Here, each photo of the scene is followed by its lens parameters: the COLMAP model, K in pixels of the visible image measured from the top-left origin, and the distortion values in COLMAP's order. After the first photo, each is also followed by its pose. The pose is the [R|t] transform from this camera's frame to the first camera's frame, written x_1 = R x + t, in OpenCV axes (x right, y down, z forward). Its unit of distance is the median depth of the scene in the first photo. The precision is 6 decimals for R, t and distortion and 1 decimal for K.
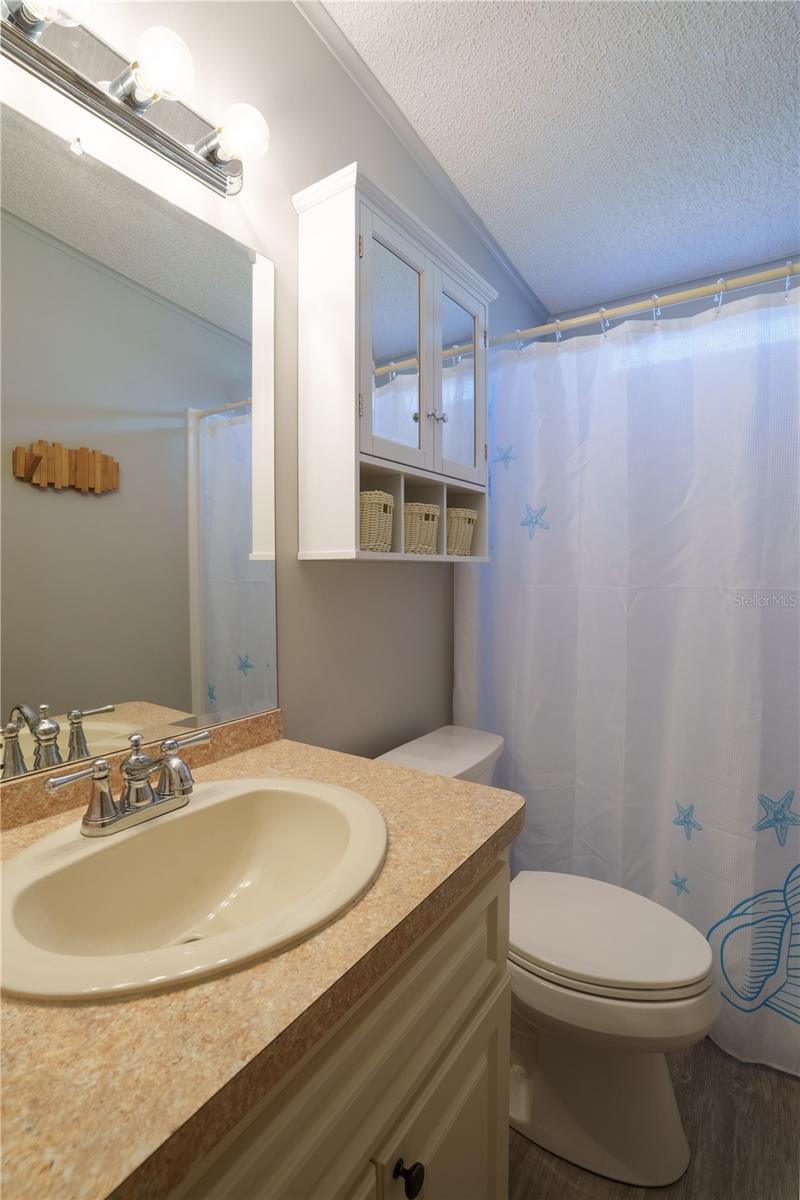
lens RADIAL K [[578.2, 0, 401.9], [0, 578.2, 593.5], [0, 0, 1]] dist [-0.002027, 0.000023]
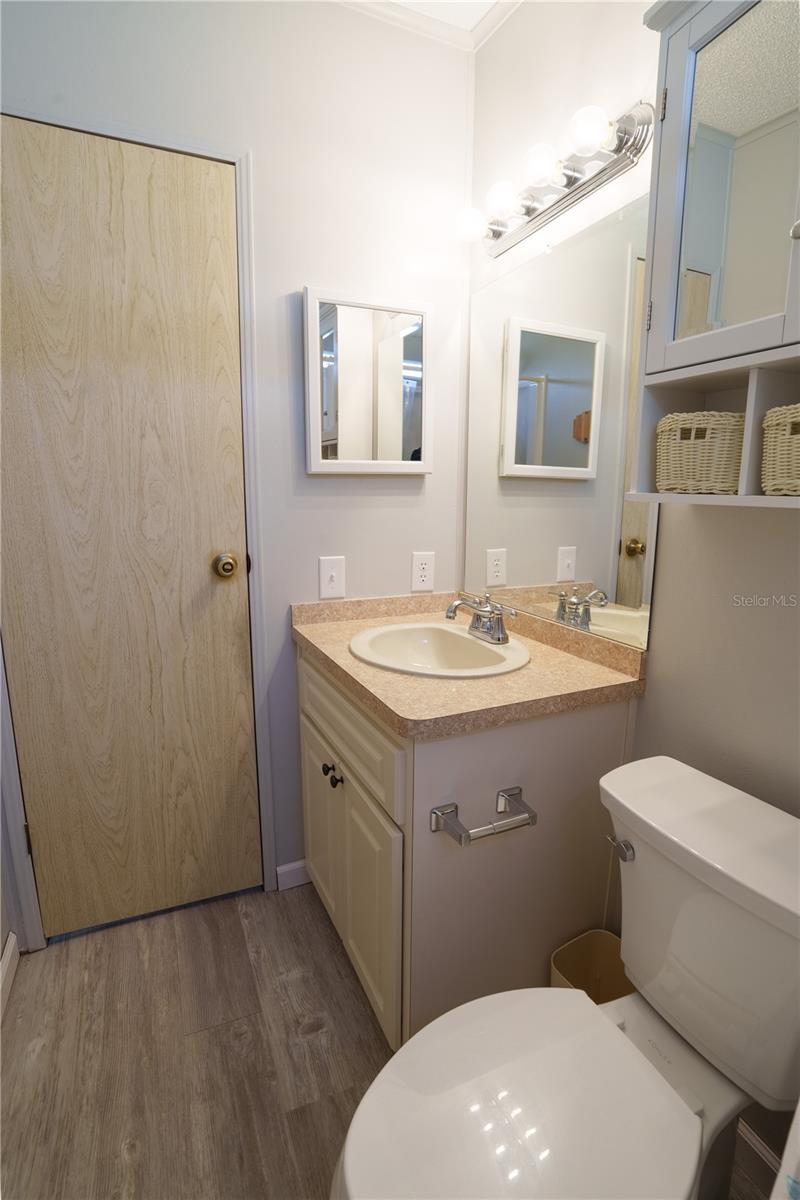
lens RADIAL K [[578.2, 0, 406.9], [0, 578.2, 594.1], [0, 0, 1]] dist [-0.002027, 0.000023]
pose [[-0.514265, 0.148817, -0.844621, 1.065720], [-0.054902, 0.977098, 0.205587, -0.104816], [0.855872, 0.152098, -0.494317, 1.436322]]
